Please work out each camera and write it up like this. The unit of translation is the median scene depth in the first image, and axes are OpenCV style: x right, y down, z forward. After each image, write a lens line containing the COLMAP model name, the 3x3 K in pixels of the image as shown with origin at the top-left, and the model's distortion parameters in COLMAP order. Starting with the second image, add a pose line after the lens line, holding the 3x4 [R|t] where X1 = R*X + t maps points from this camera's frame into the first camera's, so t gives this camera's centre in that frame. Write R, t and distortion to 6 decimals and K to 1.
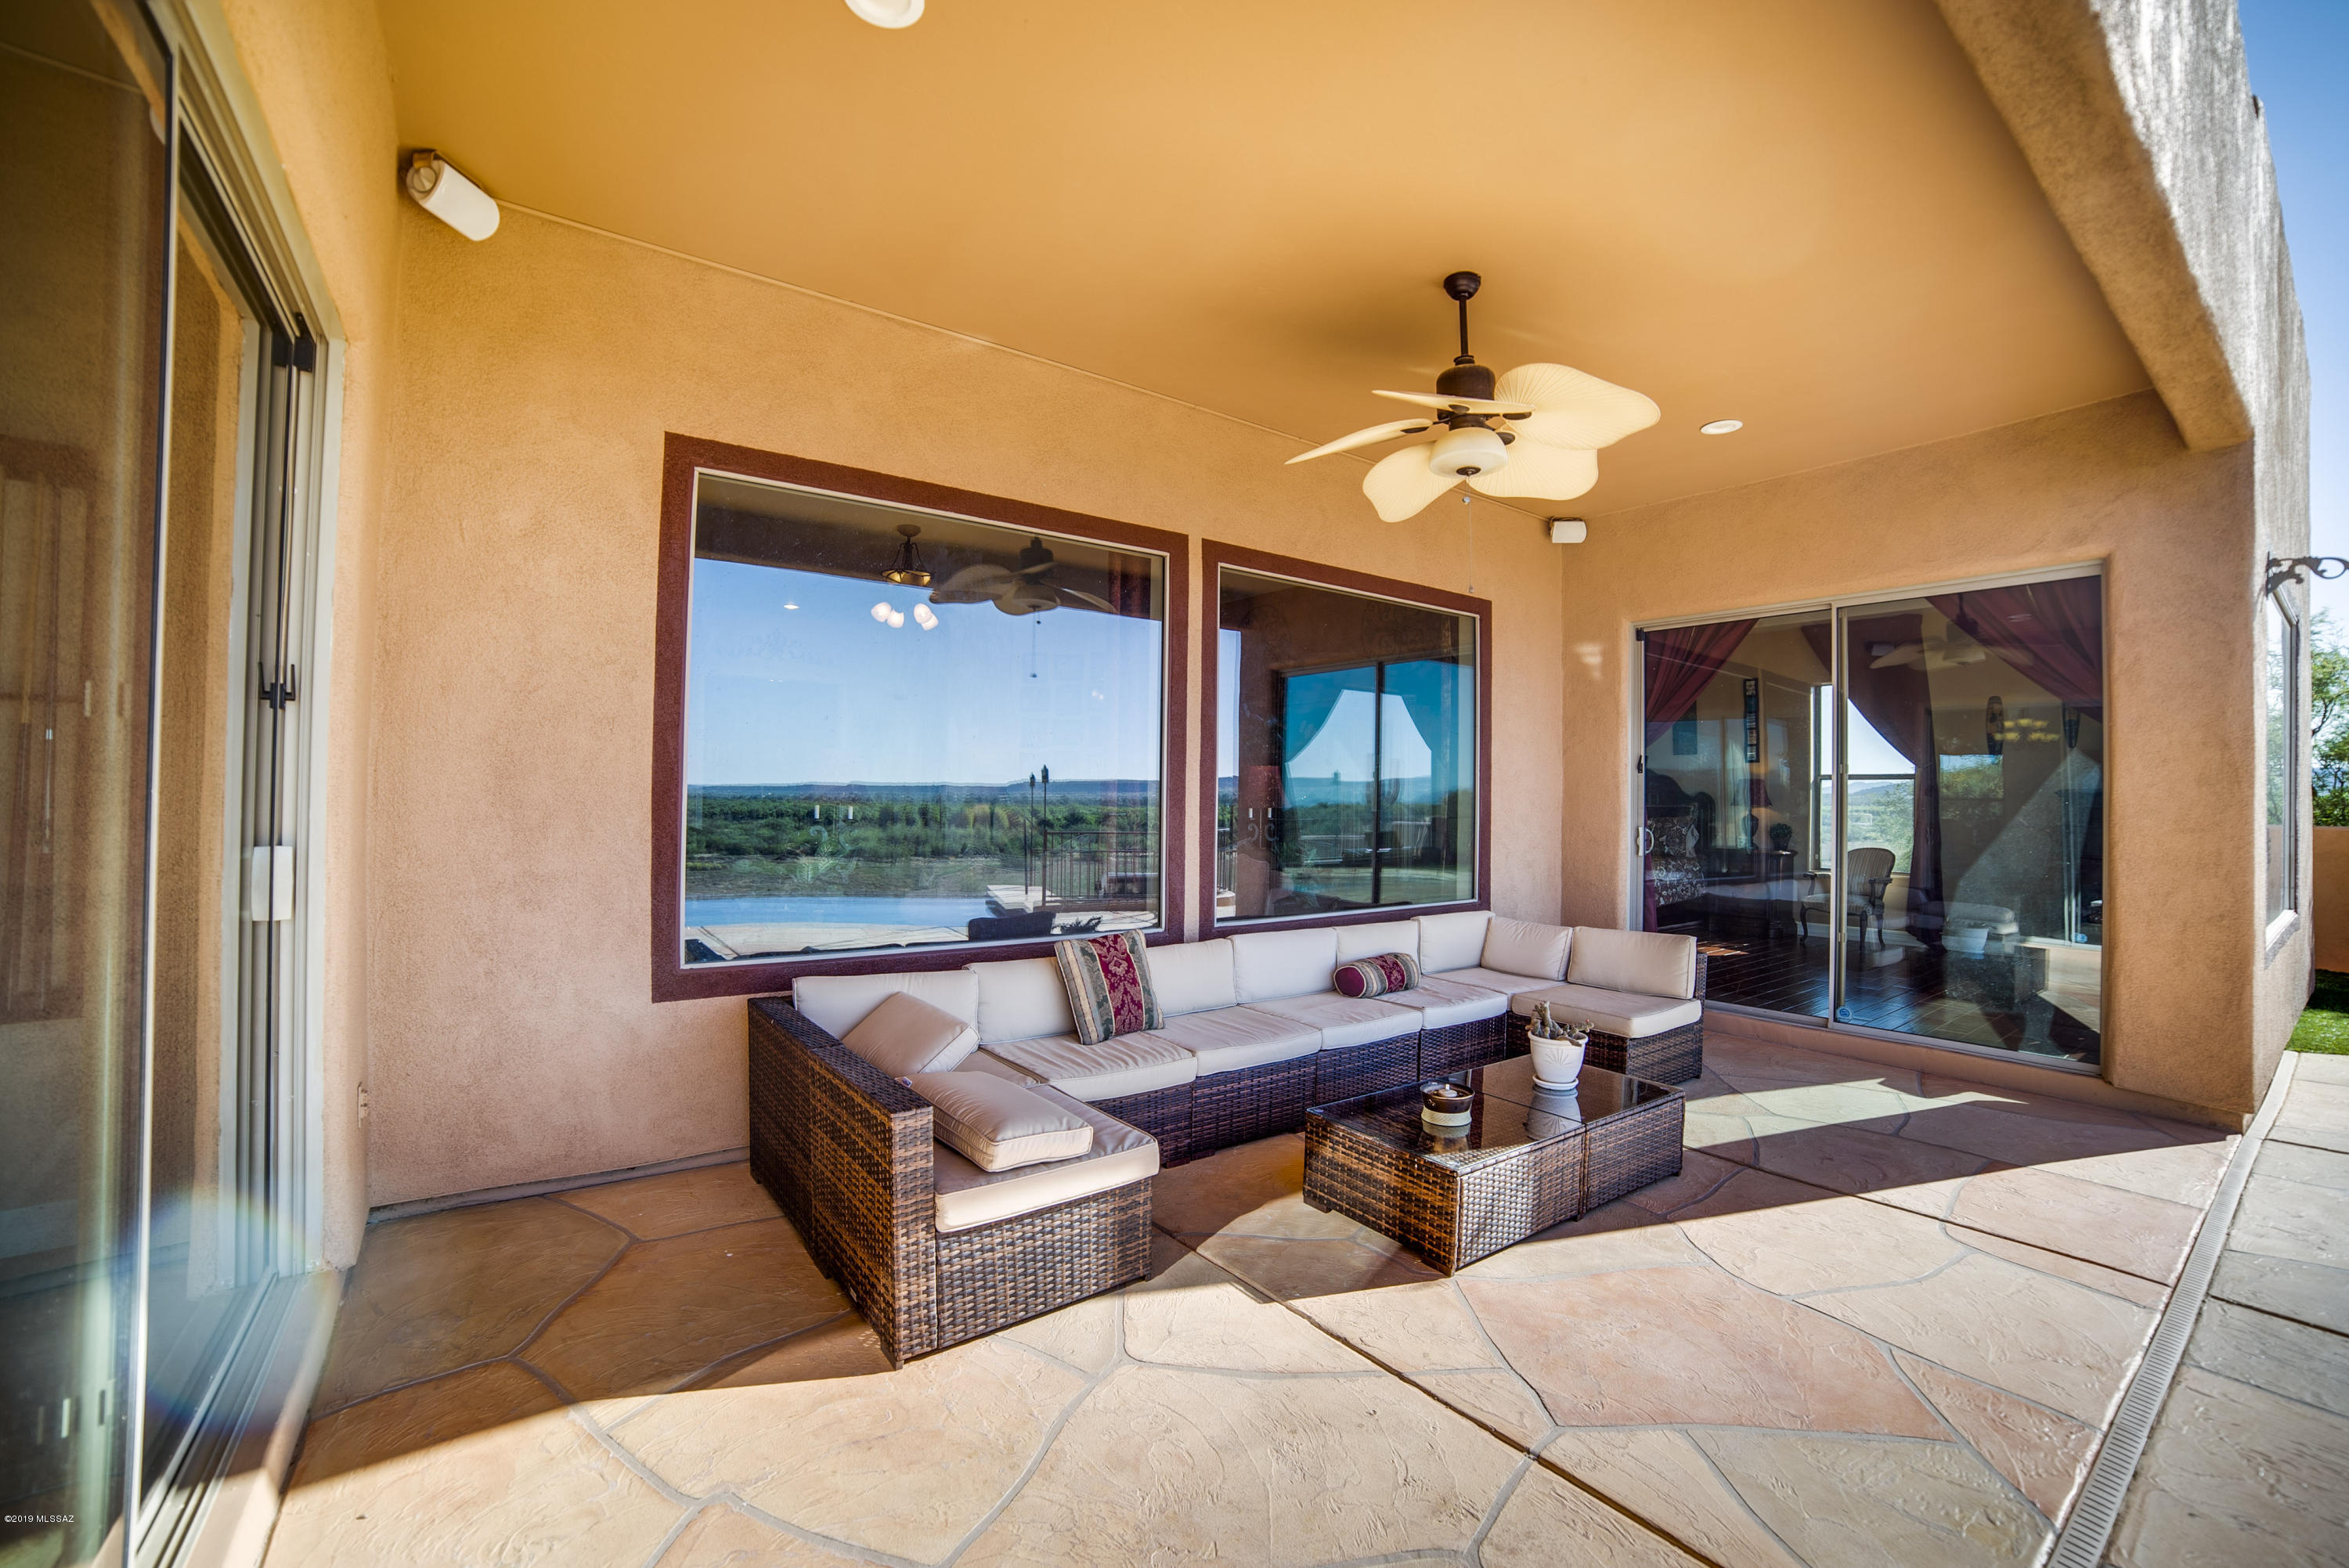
lens RADIAL K [[975.8, 0, 1184.4], [0, 975.8, 780.9], [0, 0, 1]] dist [-0.107942, 0.037956]
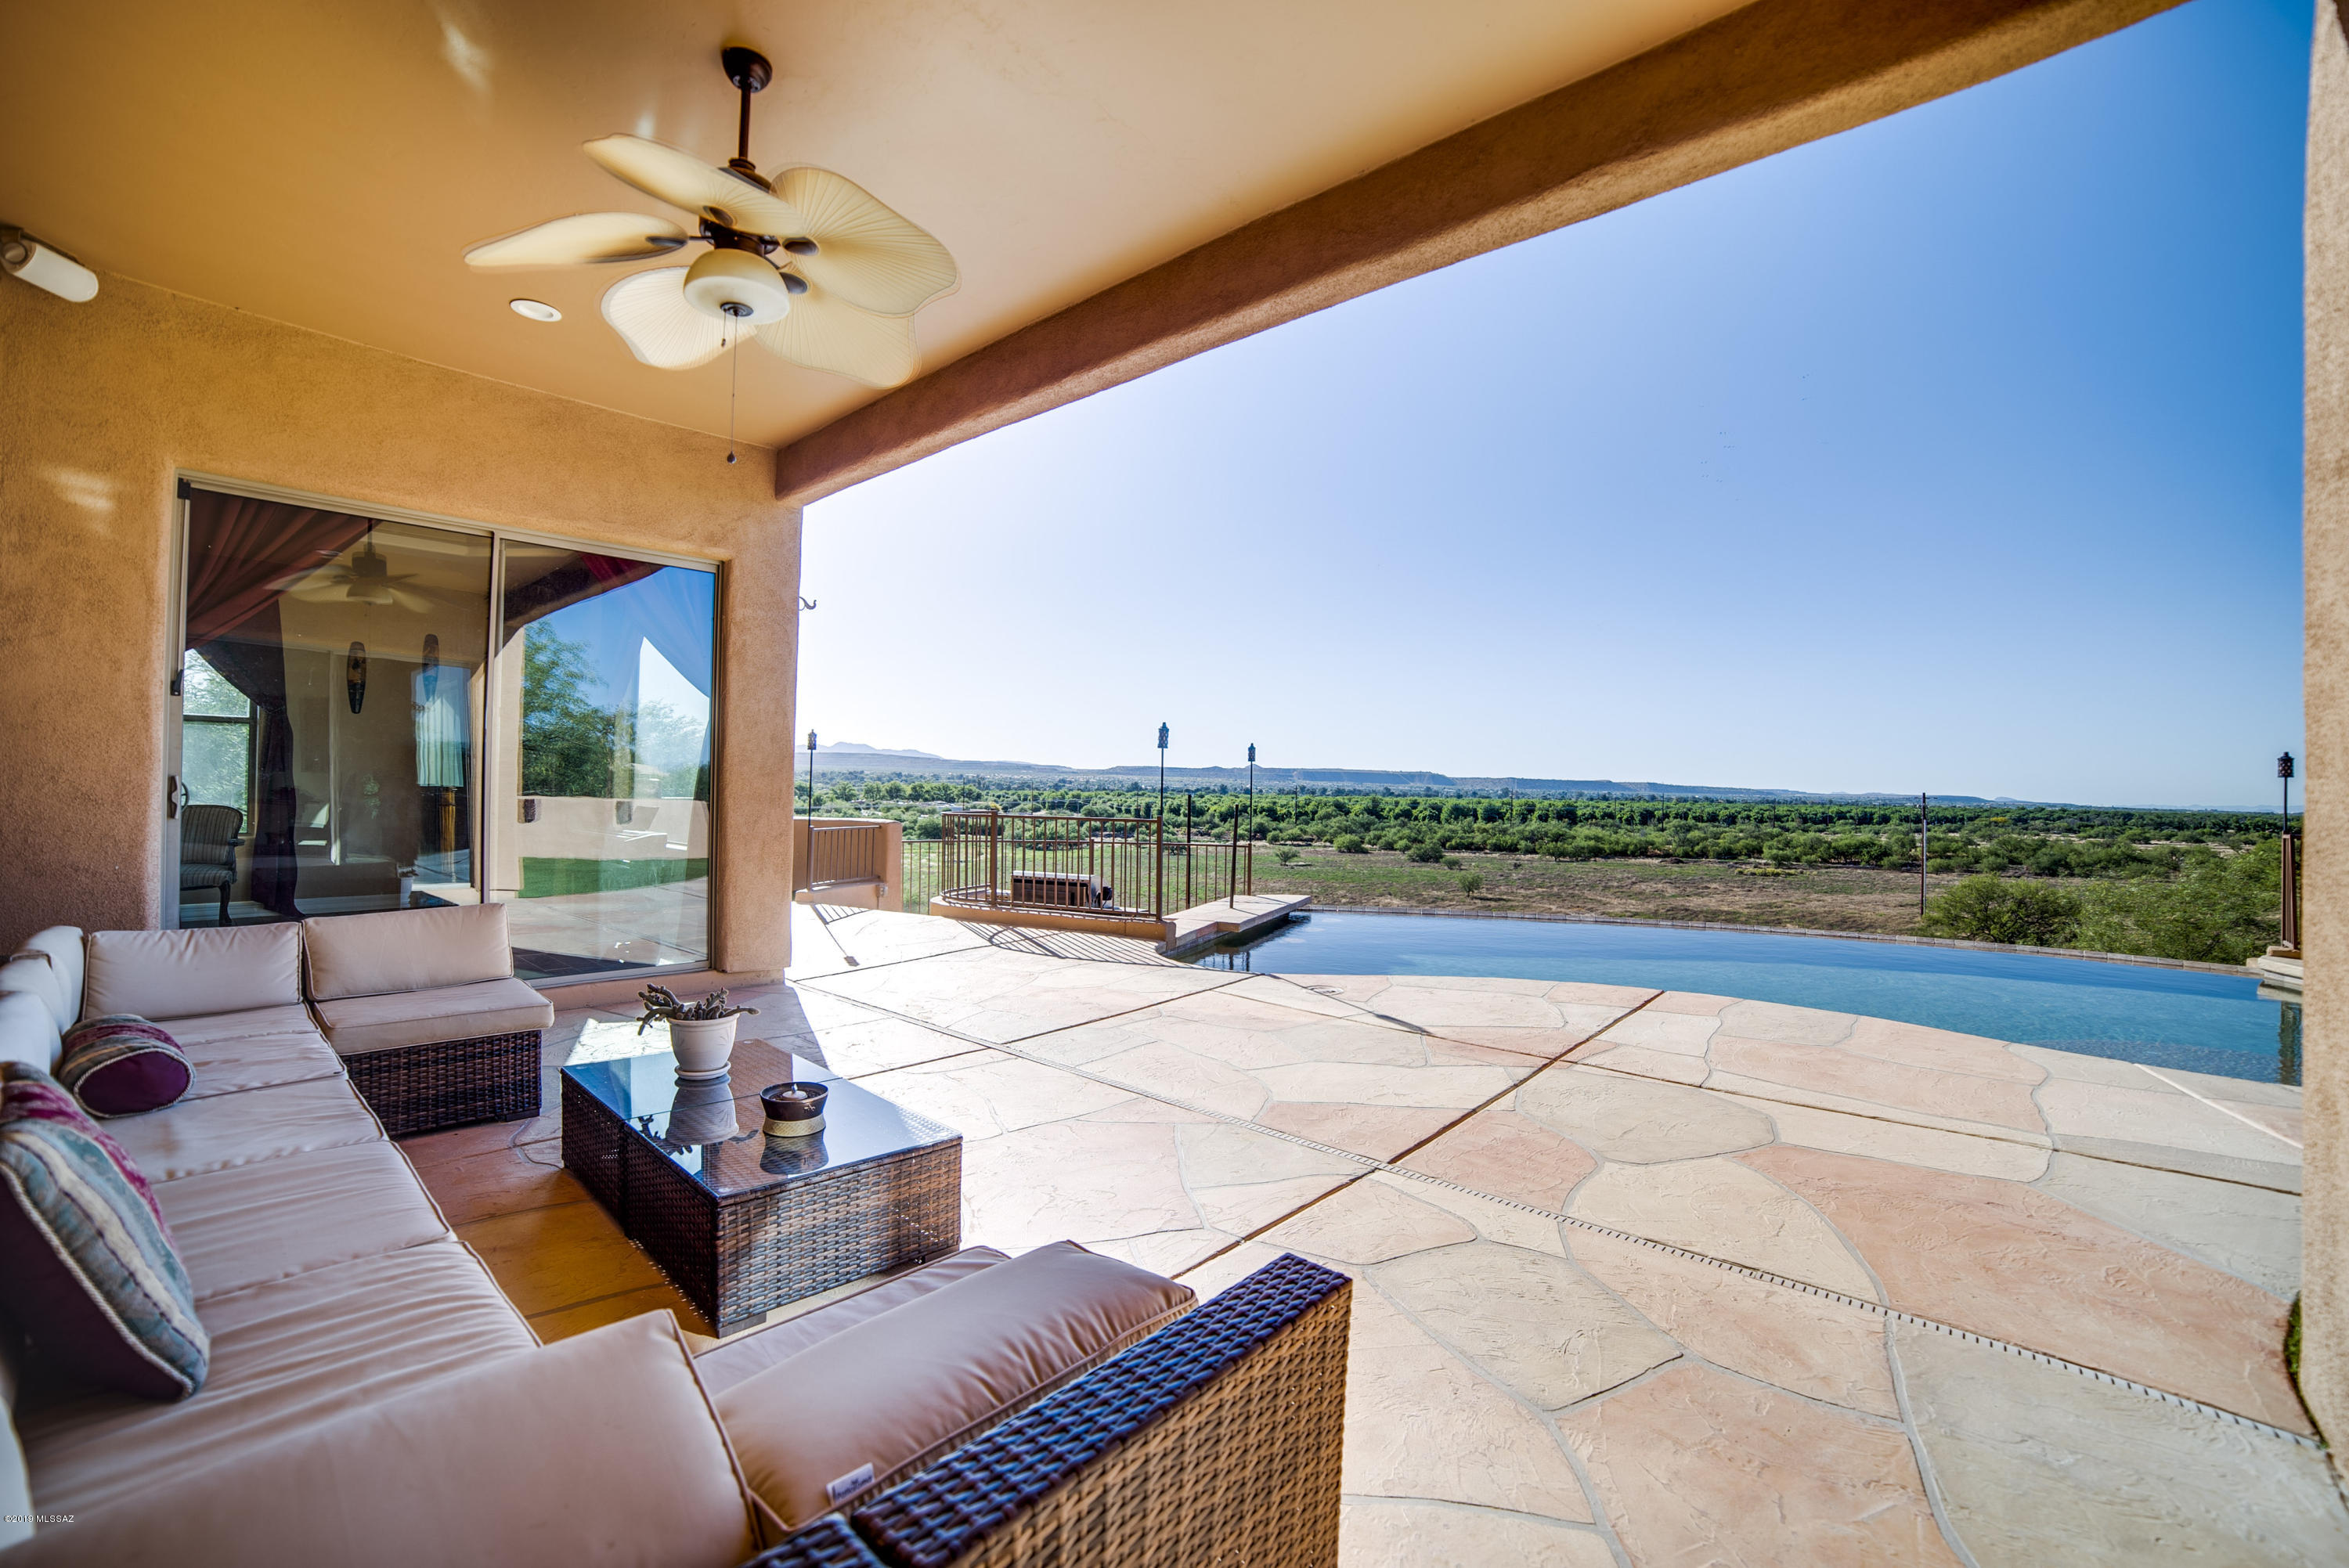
lens RADIAL K [[975.8, 0, 1184.4], [0, 975.8, 780.9], [0, 0, 1]] dist [-0.107942, 0.037956]
pose [[-0.219538, -0.007909, 0.975572, -0.293640], [-0.034058, 0.999420, 0.000438, 0.027814], [-0.975009, -0.033130, -0.219680, 0.450719]]
